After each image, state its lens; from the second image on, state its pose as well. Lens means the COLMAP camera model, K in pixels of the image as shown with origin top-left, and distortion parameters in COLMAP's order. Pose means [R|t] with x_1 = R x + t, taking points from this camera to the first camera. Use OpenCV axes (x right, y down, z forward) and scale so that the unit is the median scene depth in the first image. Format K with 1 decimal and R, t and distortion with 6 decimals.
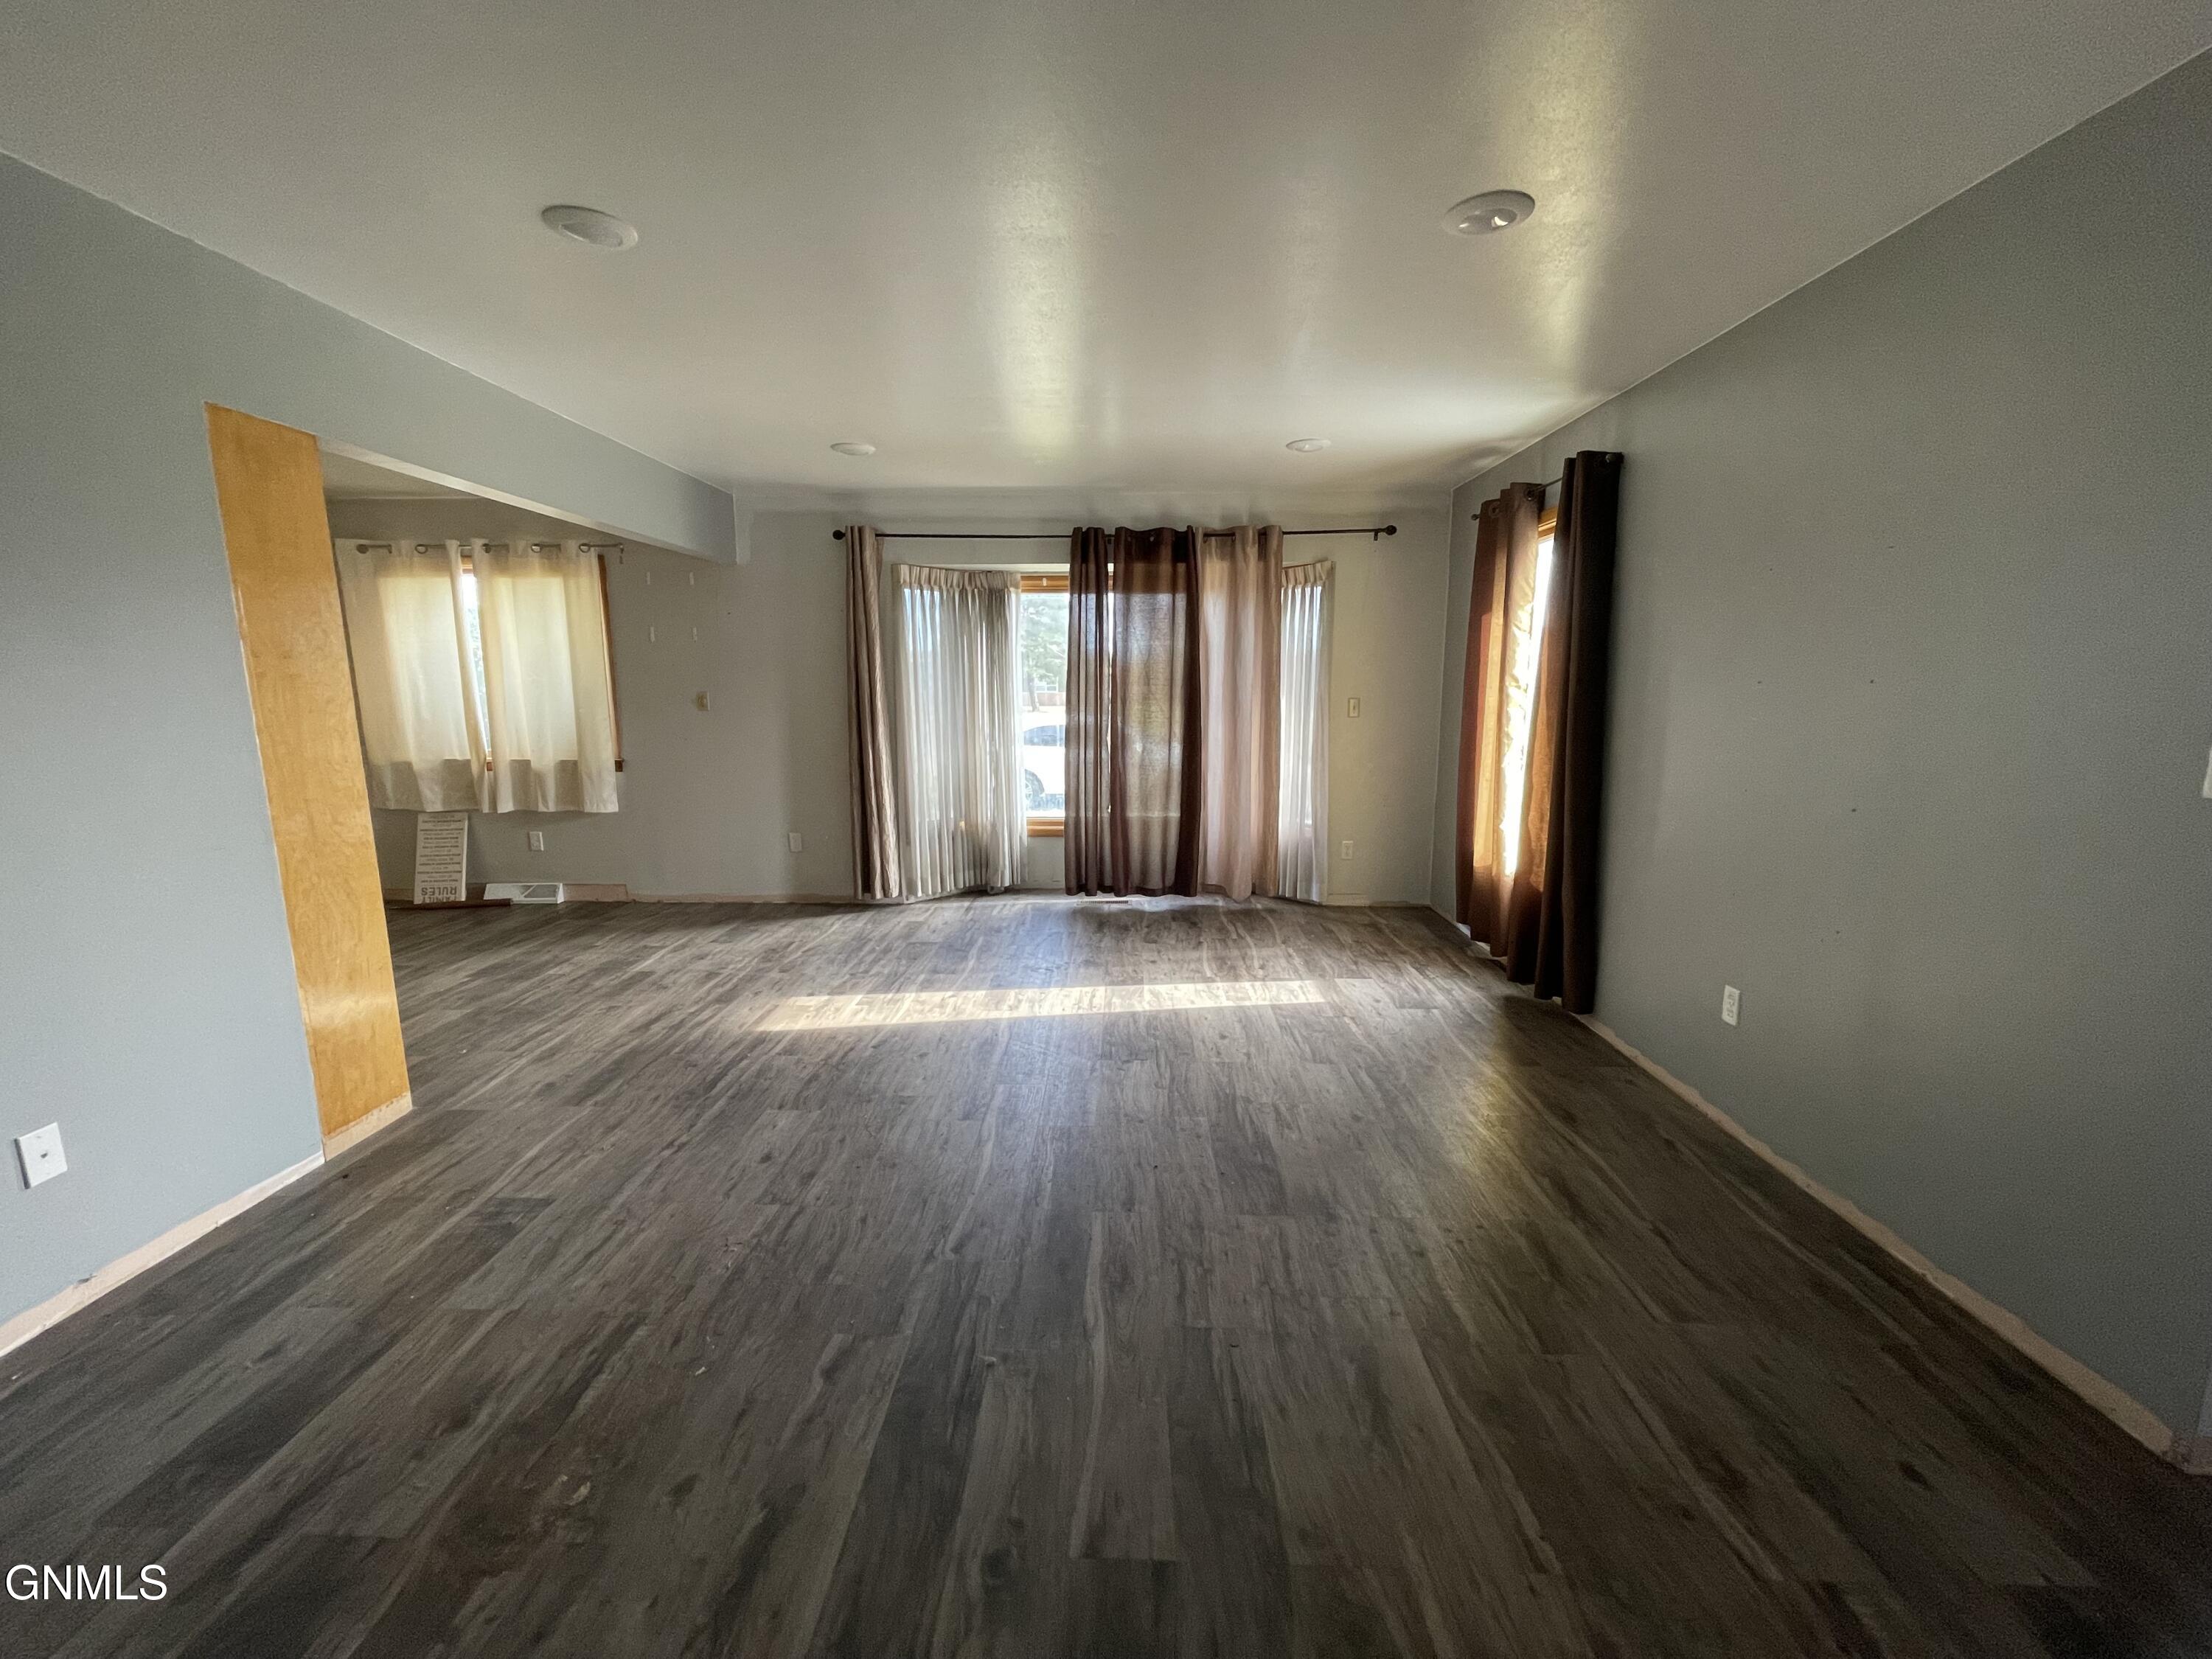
lens RADIAL K [[892.6, 0, 1095.9], [0, 892.6, 848.7], [0, 0, 1]] dist [-0.000128, -0.000150]
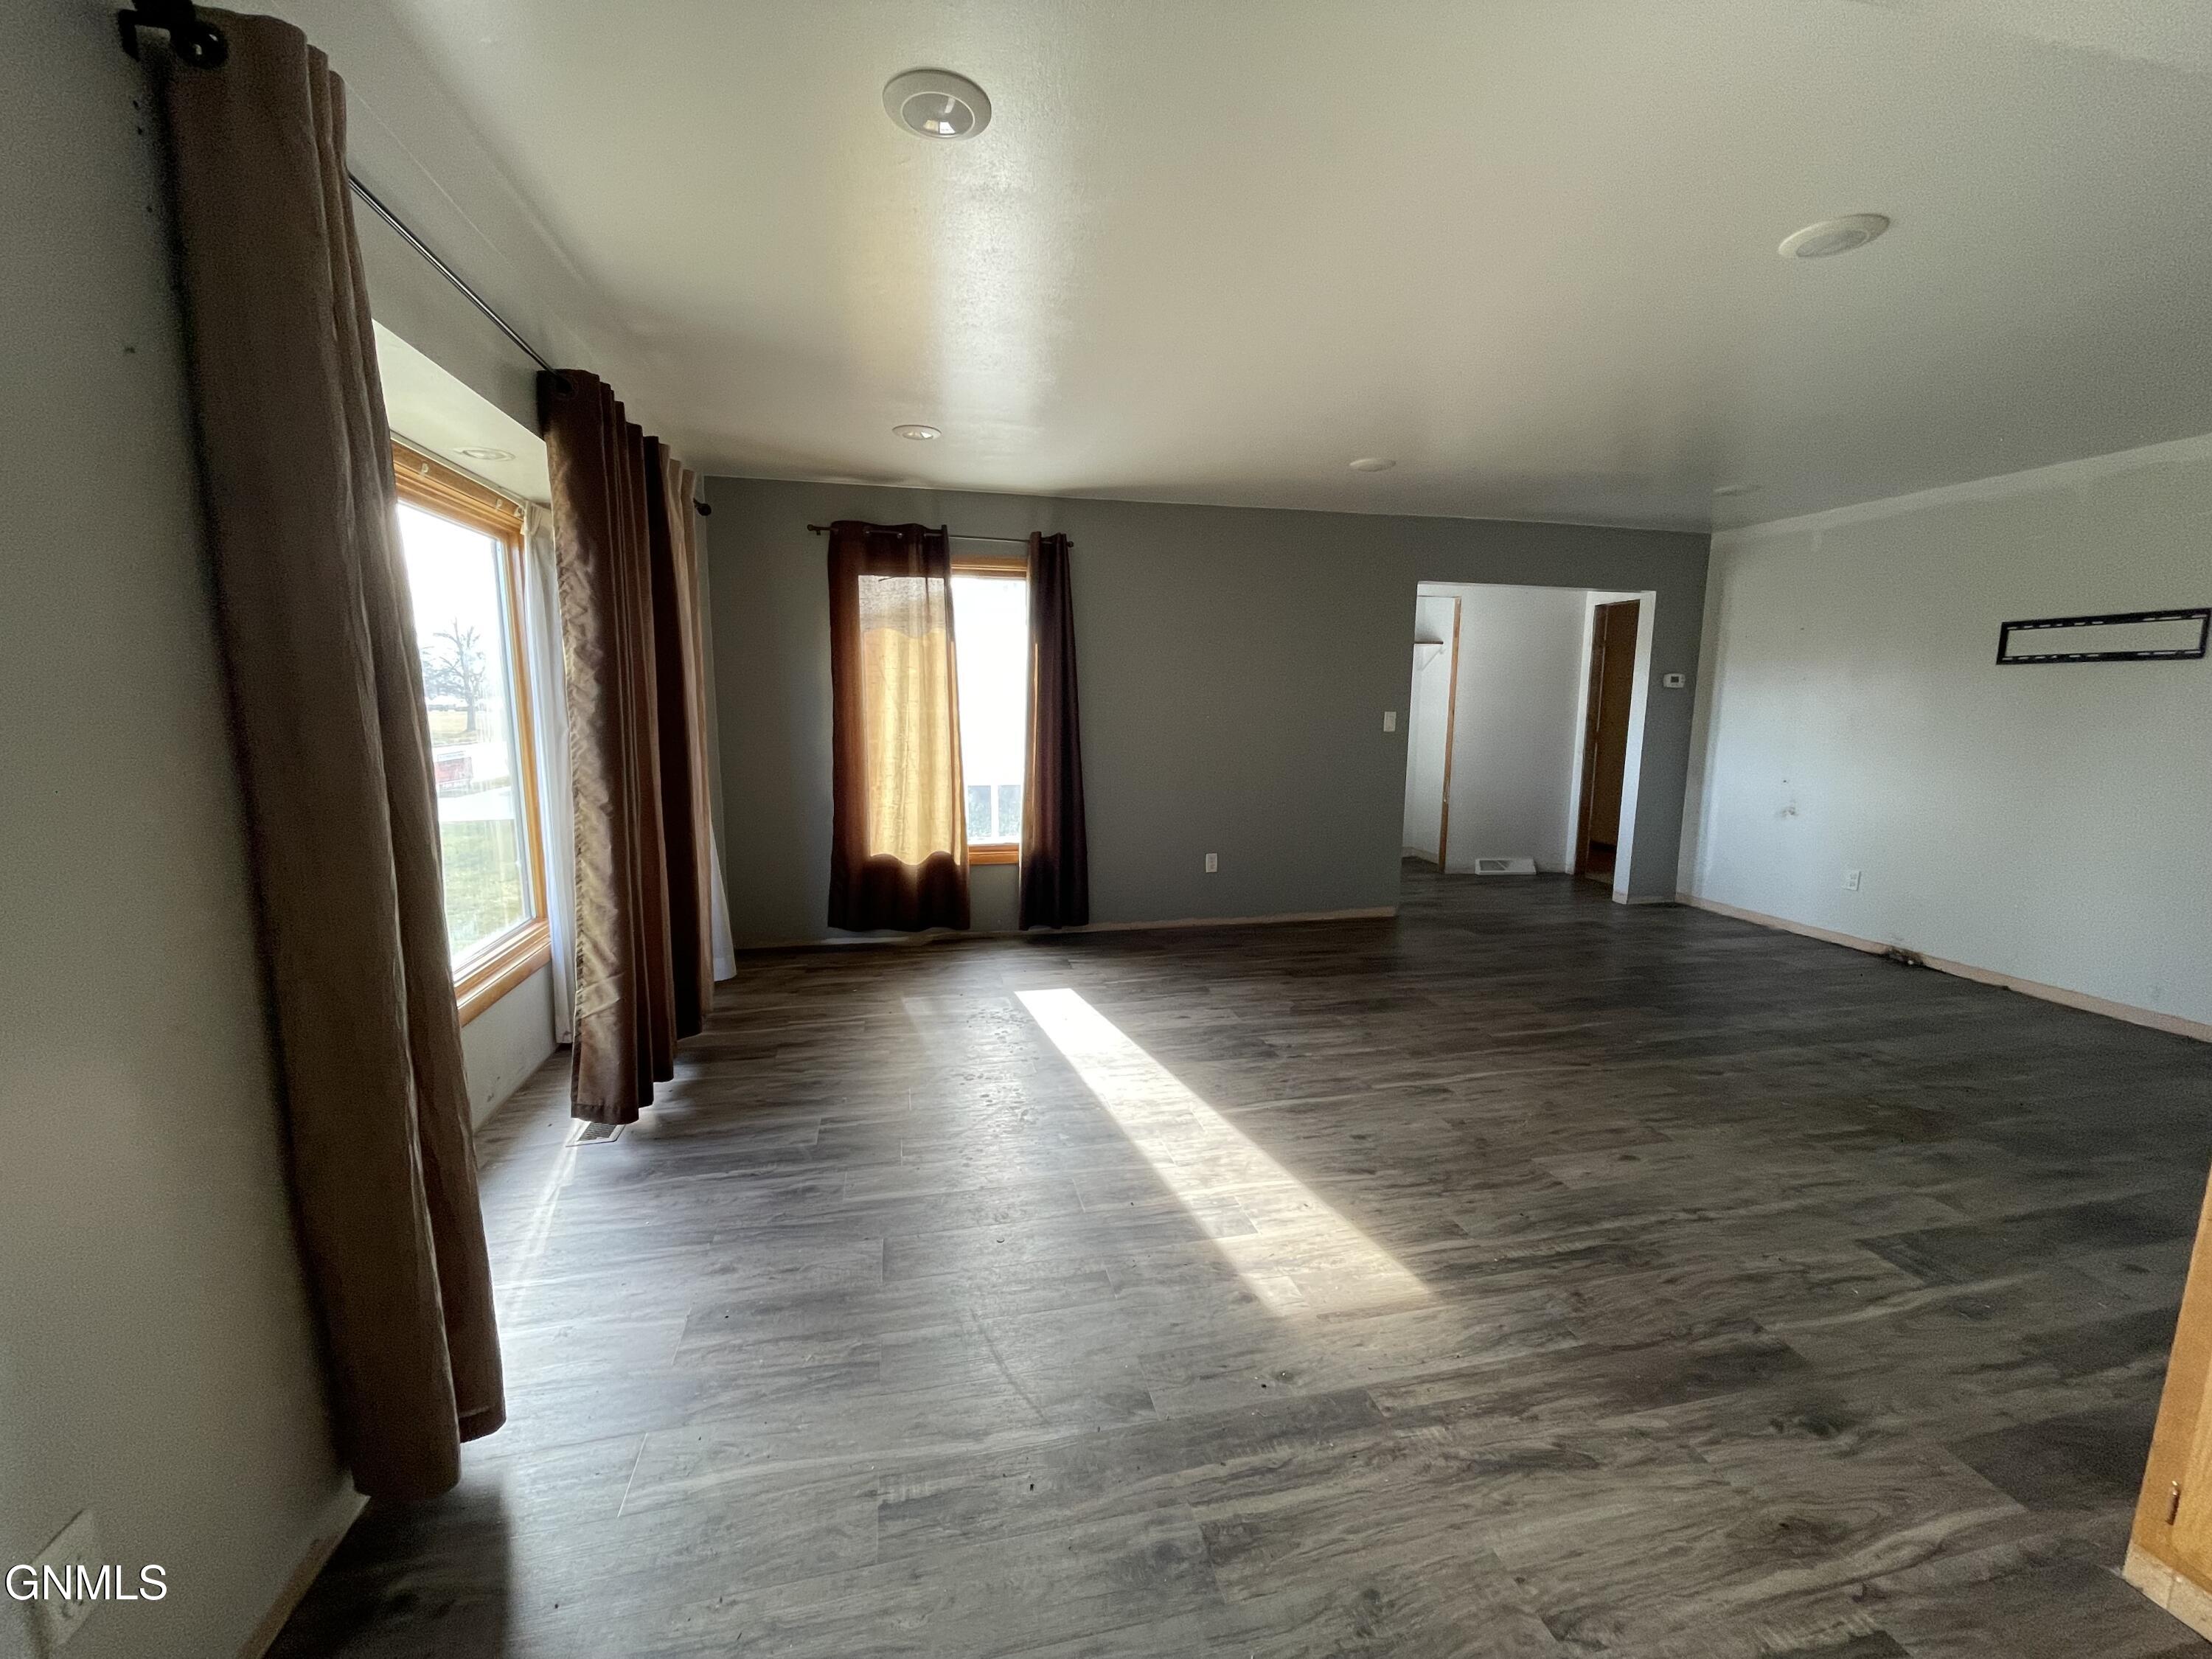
lens RADIAL K [[892.6, 0, 1101.4], [0, 892.6, 828.3], [0, 0, 1]] dist [-0.000128, -0.000150]
pose [[-0.252262, -0.139234, 0.957590, -0.921336], [0.174889, 0.966737, 0.186635, -0.257994], [-0.951724, 0.214553, -0.219520, 1.380877]]
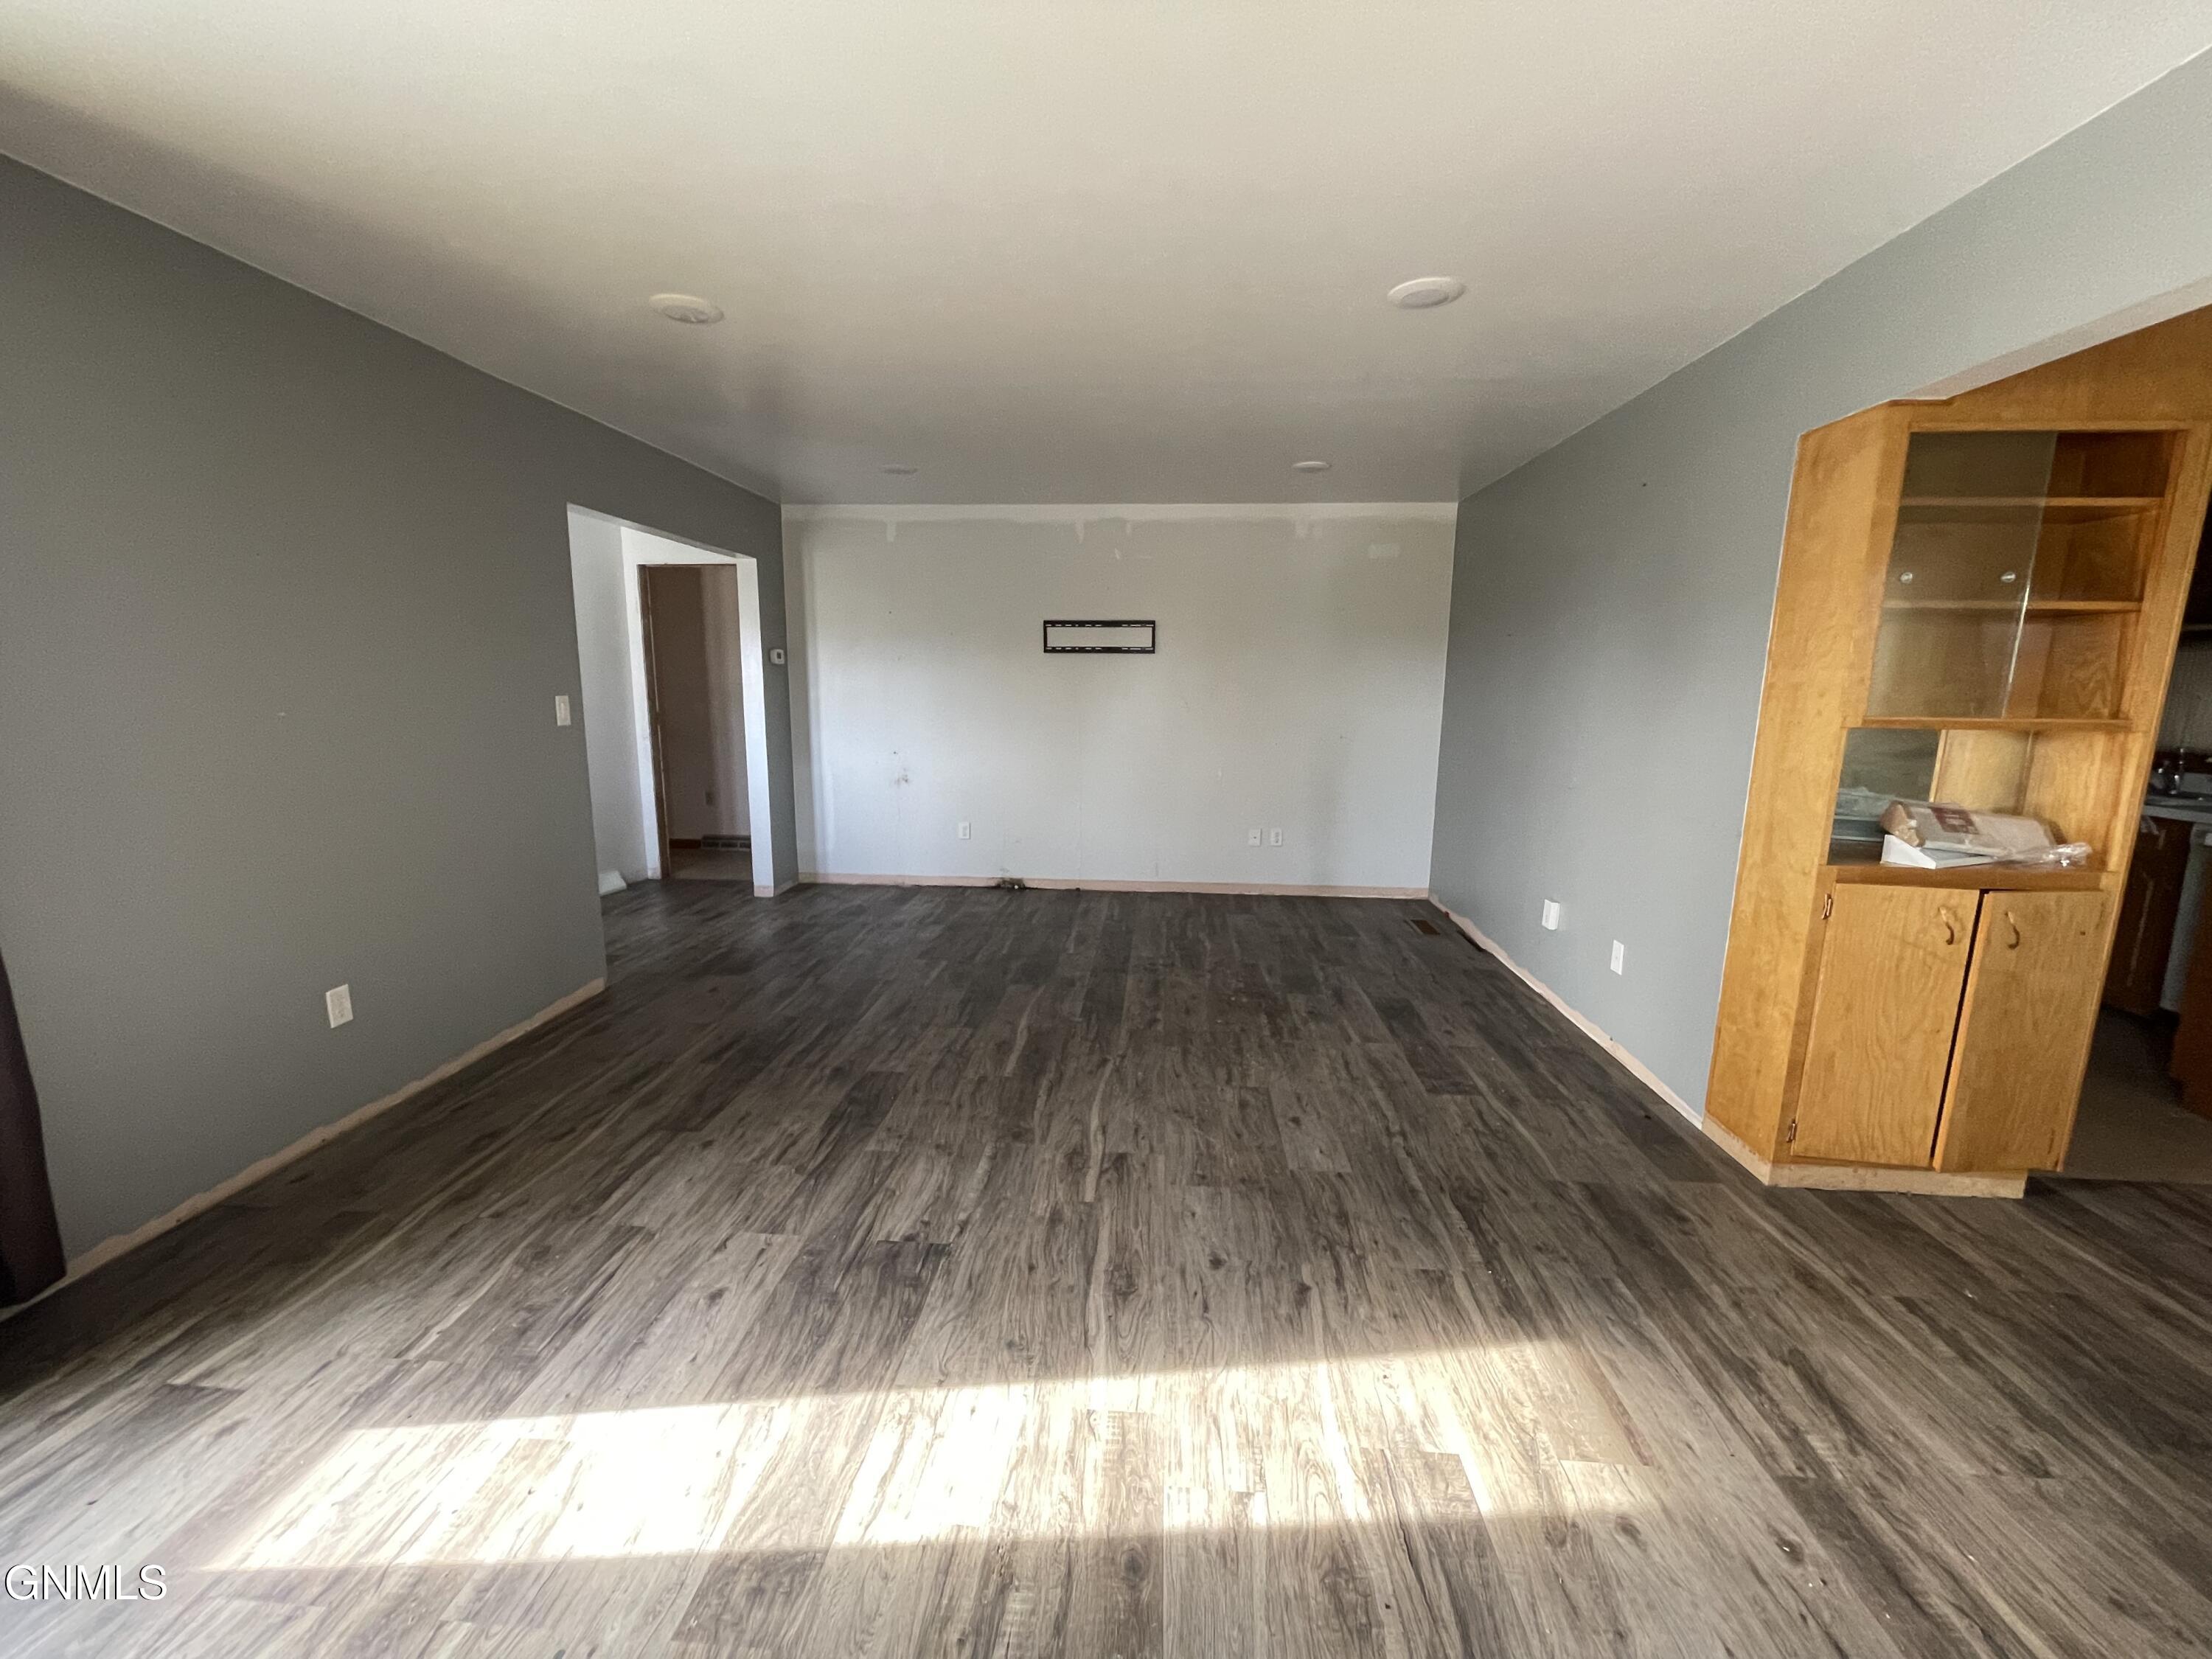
lens RADIAL K [[892.6, 0, 1100.9], [0, 892.6, 829.5], [0, 0, 1]] dist [-0.000128, -0.000150]
pose [[-0.999297, -0.015587, 0.034101, -0.129796], [-0.002868, 0.938602, 0.344991, -0.291587], [-0.037385, 0.344651, -0.937986, 1.529080]]
